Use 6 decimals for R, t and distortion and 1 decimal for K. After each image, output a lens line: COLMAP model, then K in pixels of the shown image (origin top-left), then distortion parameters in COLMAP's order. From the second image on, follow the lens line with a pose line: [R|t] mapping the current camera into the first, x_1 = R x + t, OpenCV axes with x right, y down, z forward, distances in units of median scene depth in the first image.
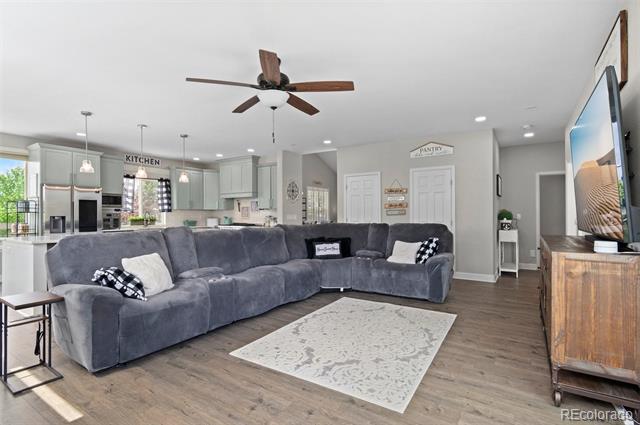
lens RADIAL K [[312.9, 0, 319.6], [0, 312.9, 215.4], [0, 0, 1]] dist [-0.002315, -0.001797]
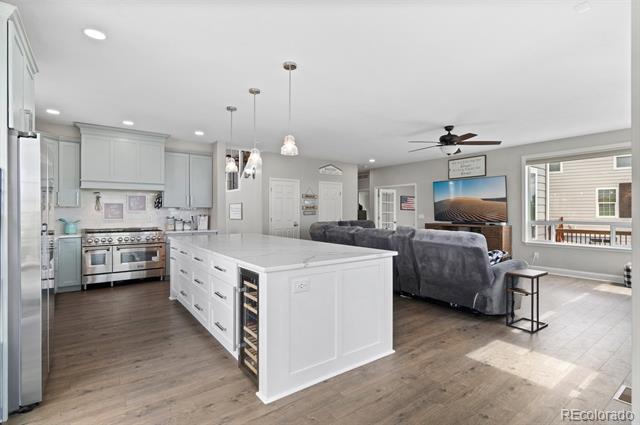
lens RADIAL K [[312.9, 0, 319.2], [0, 312.9, 211.9], [0, 0, 1]] dist [-0.002315, -0.001797]
pose [[0.355698, 0.003184, 0.934596, -0.781903], [0.001578, 0.999991, -0.004007, -0.006853], [-0.934600, 0.002900, 0.355689, 0.408940]]
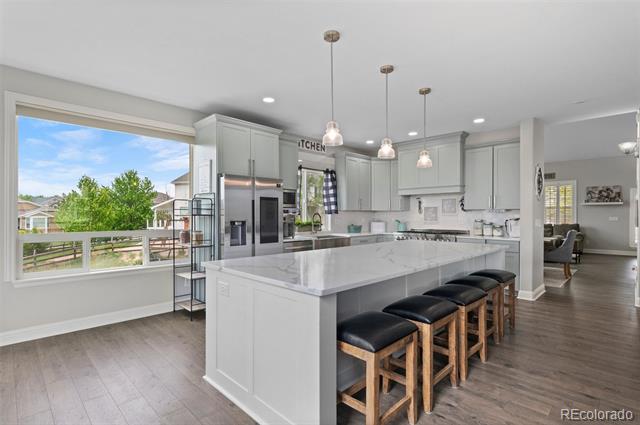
lens RADIAL K [[312.9, 0, 317.8], [0, 312.9, 214.0], [0, 0, 1]] dist [-0.002315, -0.001797]
pose [[0.977137, 0.003223, -0.212586, -0.380964], [-0.004219, 0.999982, -0.004229, -0.007584], [0.212568, 0.005029, 0.977133, 0.268100]]
